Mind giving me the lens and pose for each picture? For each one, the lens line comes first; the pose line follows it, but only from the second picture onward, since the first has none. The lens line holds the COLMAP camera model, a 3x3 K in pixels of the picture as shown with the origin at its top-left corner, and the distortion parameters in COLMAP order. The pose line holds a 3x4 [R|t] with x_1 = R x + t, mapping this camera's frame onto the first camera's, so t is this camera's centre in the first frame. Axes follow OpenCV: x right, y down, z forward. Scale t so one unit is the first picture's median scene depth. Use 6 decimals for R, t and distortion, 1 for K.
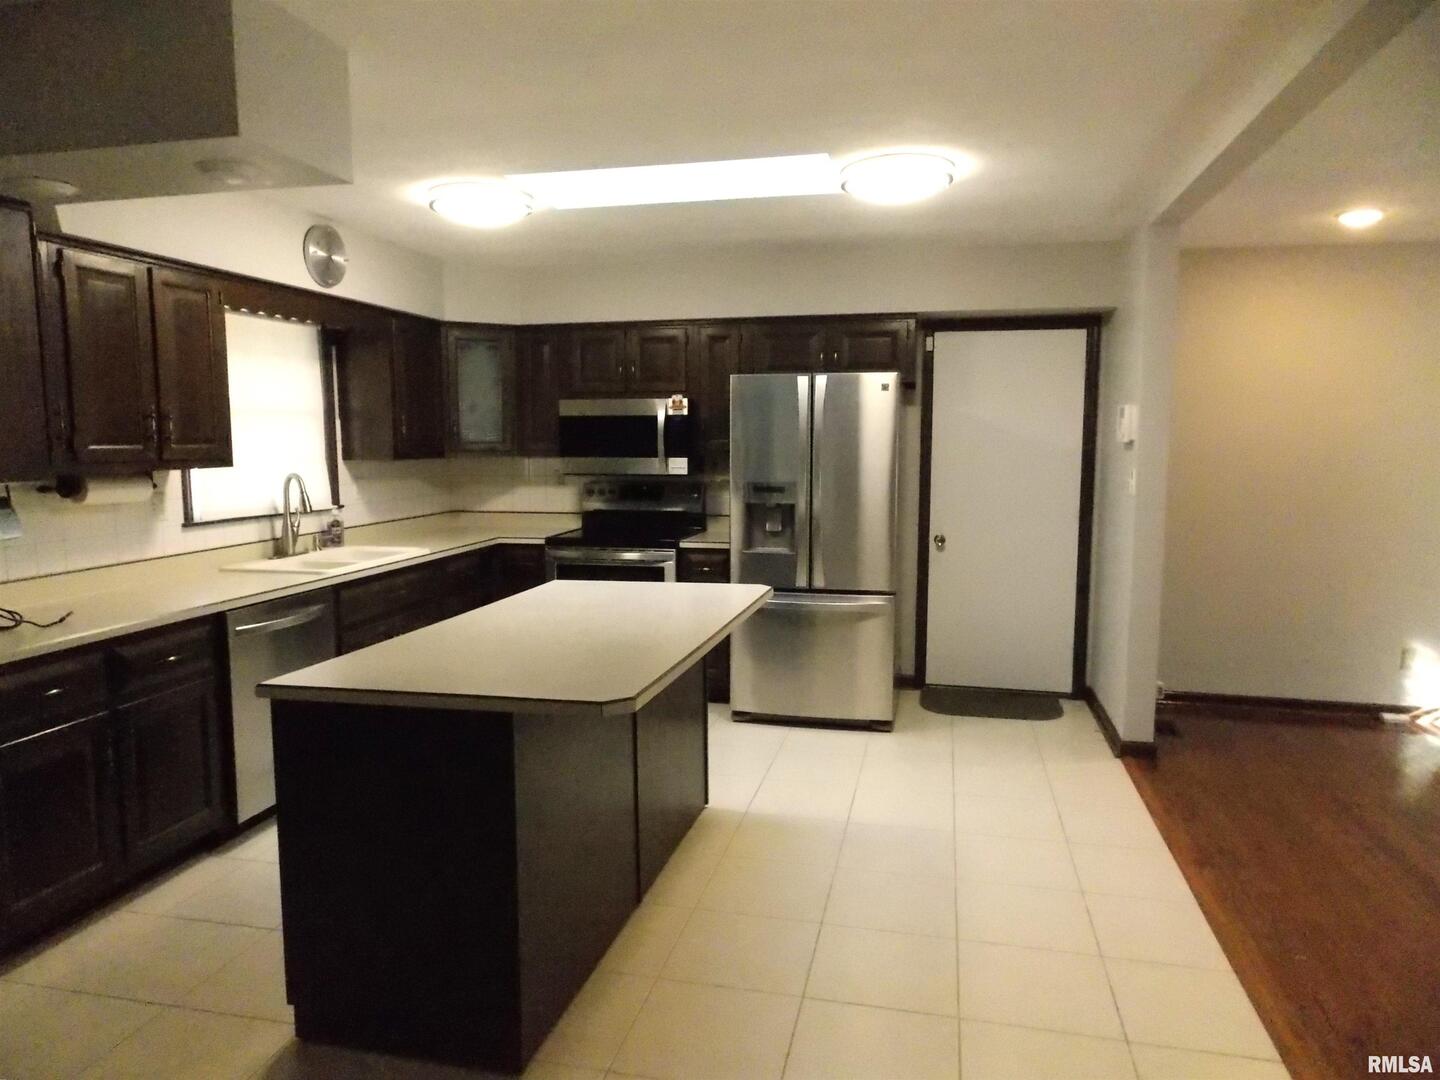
lens RADIAL K [[986.8, 0, 720.0], [0, 986.8, 540.0], [0, 0, 1]] dist [0.005186, -0.005883]
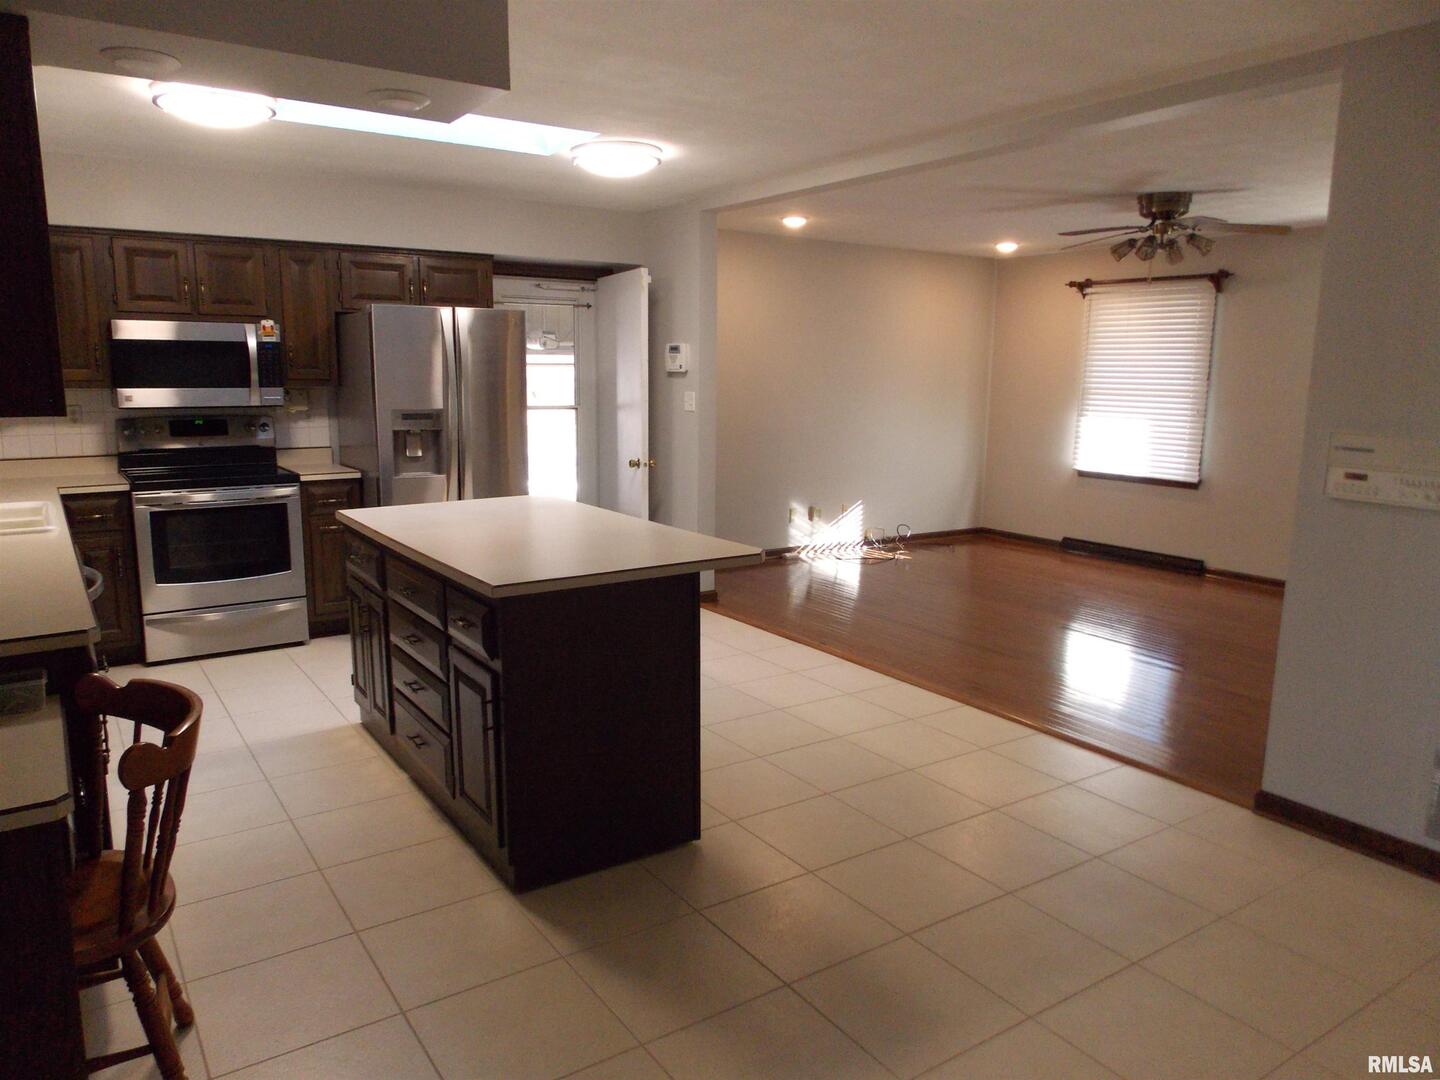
lens RADIAL K [[986.8, 0, 720.0], [0, 986.8, 540.0], [0, 0, 1]] dist [0.005186, -0.005883]
pose [[0.673856, -0.121245, 0.728847, -0.486065], [0.077303, 0.992600, 0.093651, 0.006052], [-0.734808, -0.006765, 0.678241, 0.046228]]
